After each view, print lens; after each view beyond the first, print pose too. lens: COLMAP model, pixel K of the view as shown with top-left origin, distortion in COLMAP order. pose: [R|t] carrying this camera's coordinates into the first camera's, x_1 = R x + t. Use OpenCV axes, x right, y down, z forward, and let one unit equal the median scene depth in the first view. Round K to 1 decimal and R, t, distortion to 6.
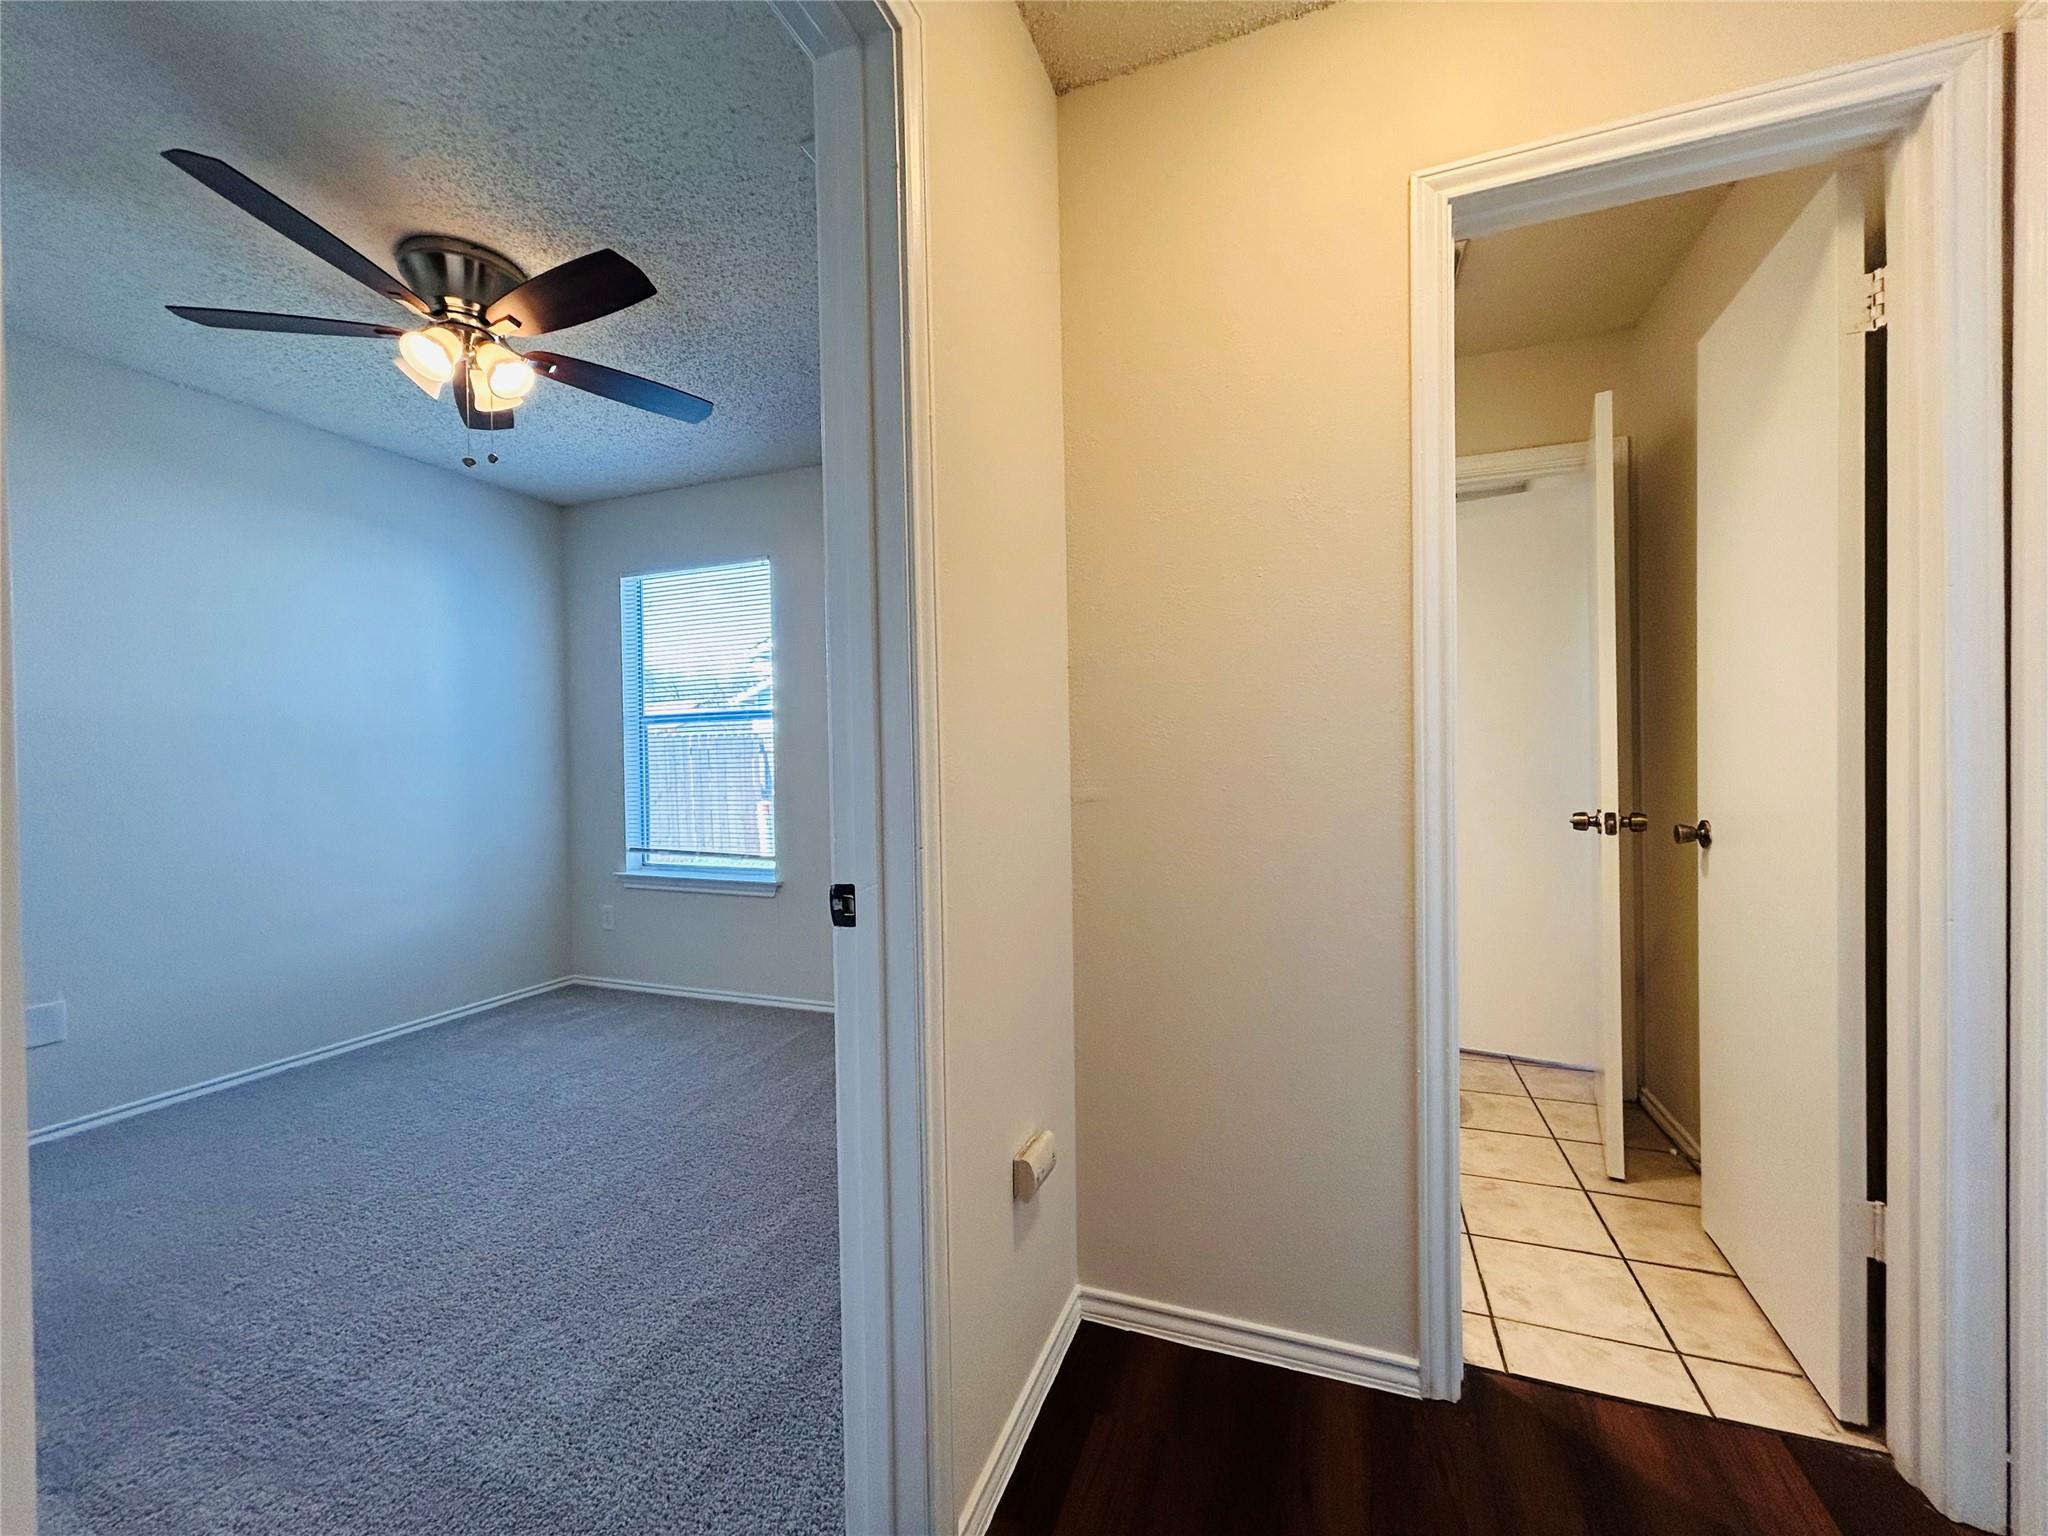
lens RADIAL K [[825.6, 0, 1019.7], [0, 825.6, 766.8], [0, 0, 1]] dist [0.000239, 0.000225]
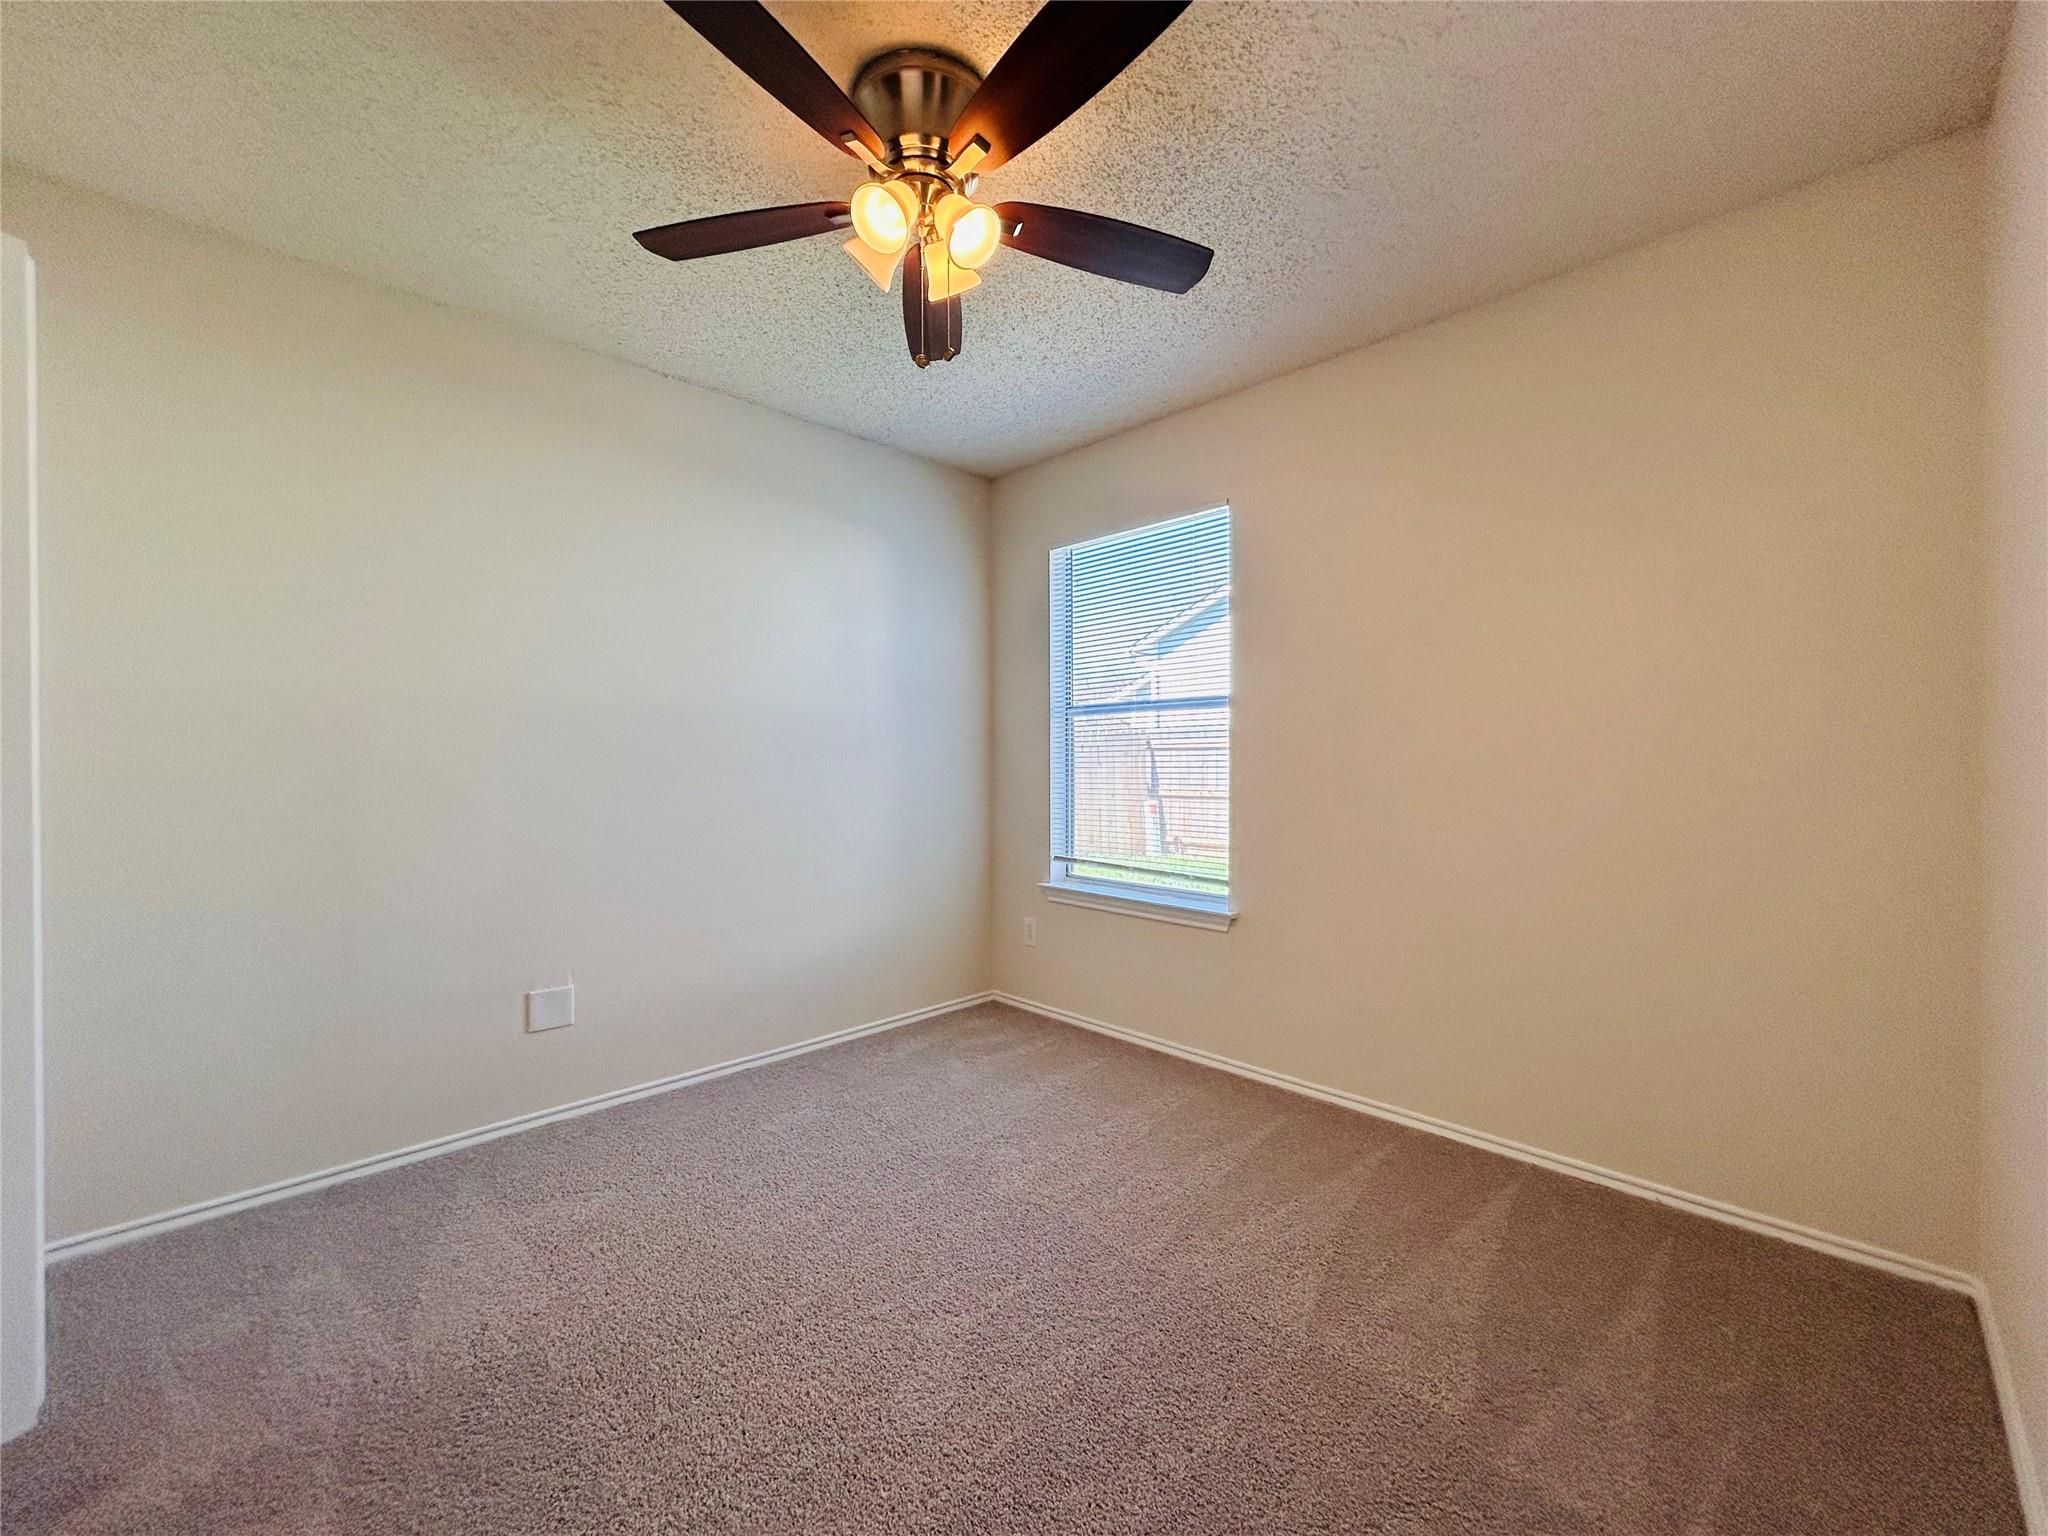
lens RADIAL K [[825.6, 0, 1019.7], [0, 825.6, 766.8], [0, 0, 1]] dist [0.000239, 0.000225]
pose [[0.908283, 0.016649, -0.418025, -0.166977], [-0.015696, 0.999860, 0.005719, -0.001946], [0.418061, 0.001367, 0.908418, 0.222011]]
